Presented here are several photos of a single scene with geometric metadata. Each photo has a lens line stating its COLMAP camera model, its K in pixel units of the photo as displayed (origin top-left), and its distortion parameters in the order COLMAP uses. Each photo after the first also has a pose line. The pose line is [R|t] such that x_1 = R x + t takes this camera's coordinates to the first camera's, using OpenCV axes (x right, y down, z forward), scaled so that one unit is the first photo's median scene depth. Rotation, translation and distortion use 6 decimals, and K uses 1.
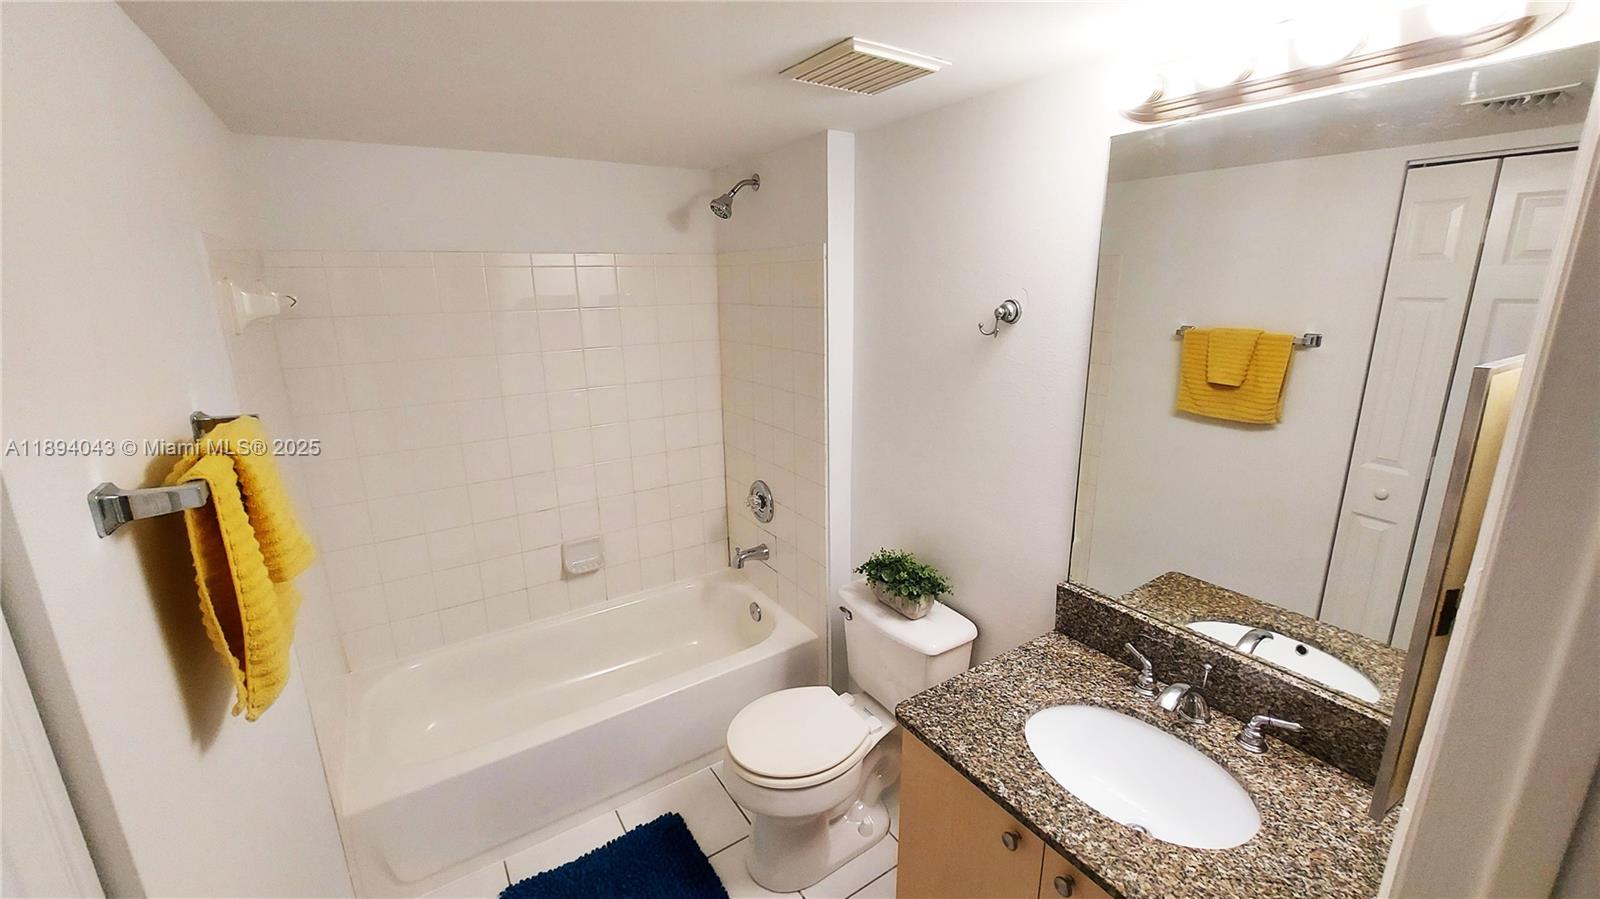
lens RADIAL K [[645.1, 0, 805.9], [0, 645.1, 445.6], [0, 0, 1]] dist [-0.006513, -0.006350]
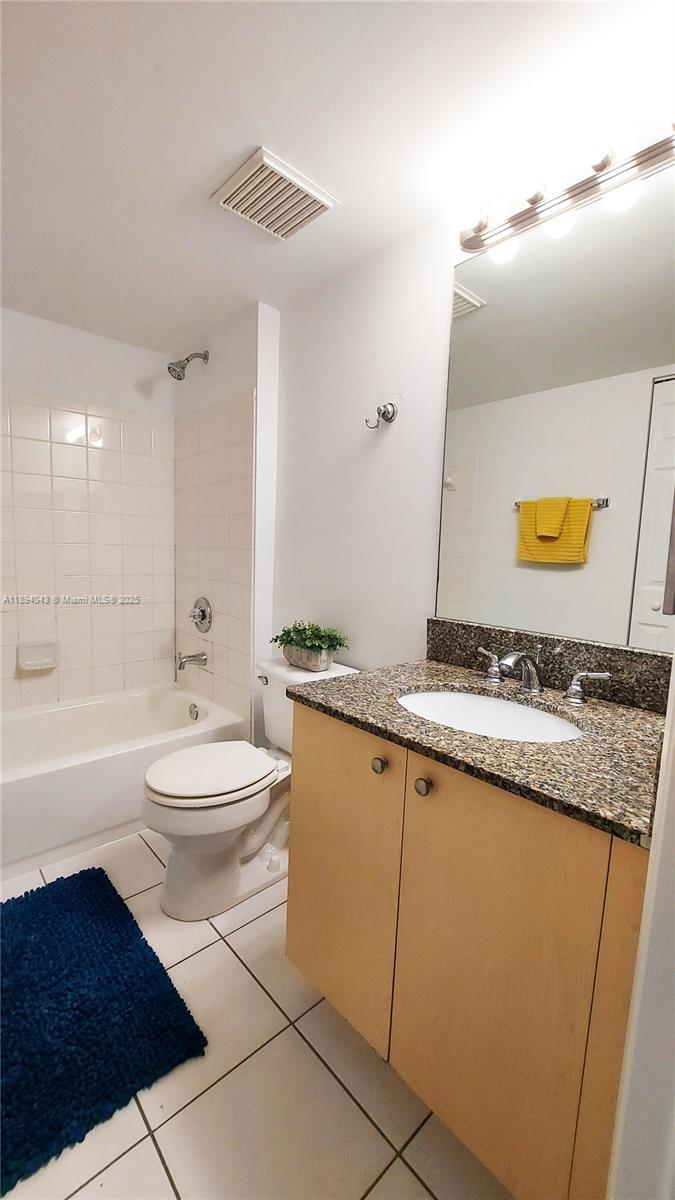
lens RADIAL K [[483.8, 0, 341.2], [0, 483.8, 595.1], [0, 0, 1]] dist [-0.006513, -0.006350]
pose [[0.987205, 0.029507, 0.156705, 0.065003], [-0.007597, 0.990318, -0.138611, 0.246331], [-0.159278, 0.135647, 0.977870, 0.088471]]
